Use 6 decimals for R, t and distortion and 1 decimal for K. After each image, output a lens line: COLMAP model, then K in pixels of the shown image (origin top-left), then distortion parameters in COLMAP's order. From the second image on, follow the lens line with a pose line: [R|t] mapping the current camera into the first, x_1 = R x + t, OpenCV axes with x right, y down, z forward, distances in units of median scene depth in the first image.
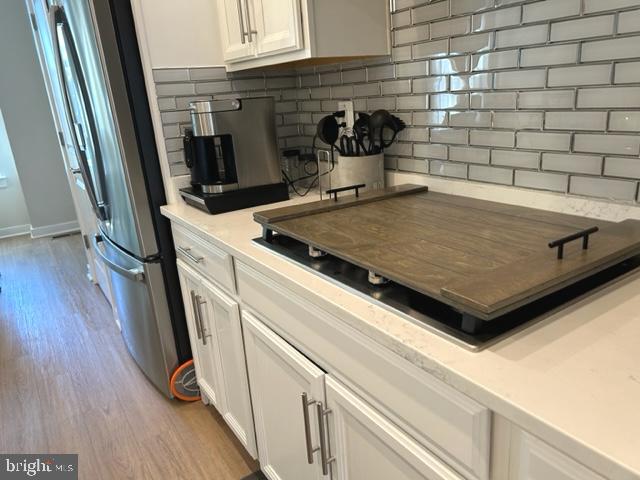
lens RADIAL K [[478.8, 0, 322.0], [0, 478.8, 239.8], [0, 0, 1]] dist [0.042041, -0.054479]
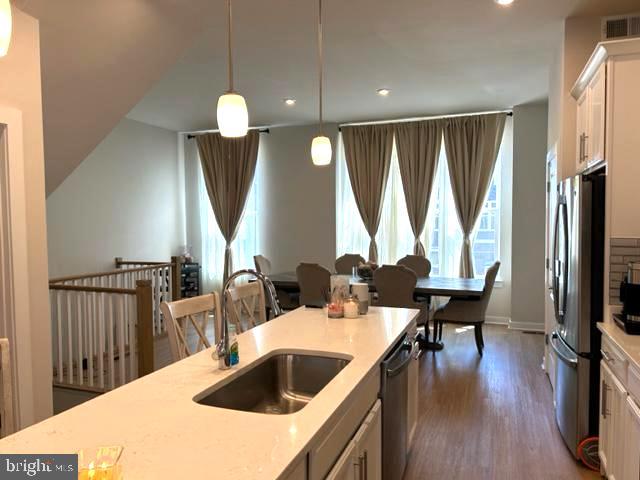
lens RADIAL K [[478.8, 0, 321.5], [0, 478.8, 240.9], [0, 0, 1]] dist [0.042041, -0.054479]
pose [[0.590867, 0.103292, -0.800129, 0.292393], [-0.282166, 0.955592, -0.085008, 0.051807], [0.755816, 0.275998, 0.593773, -0.543930]]
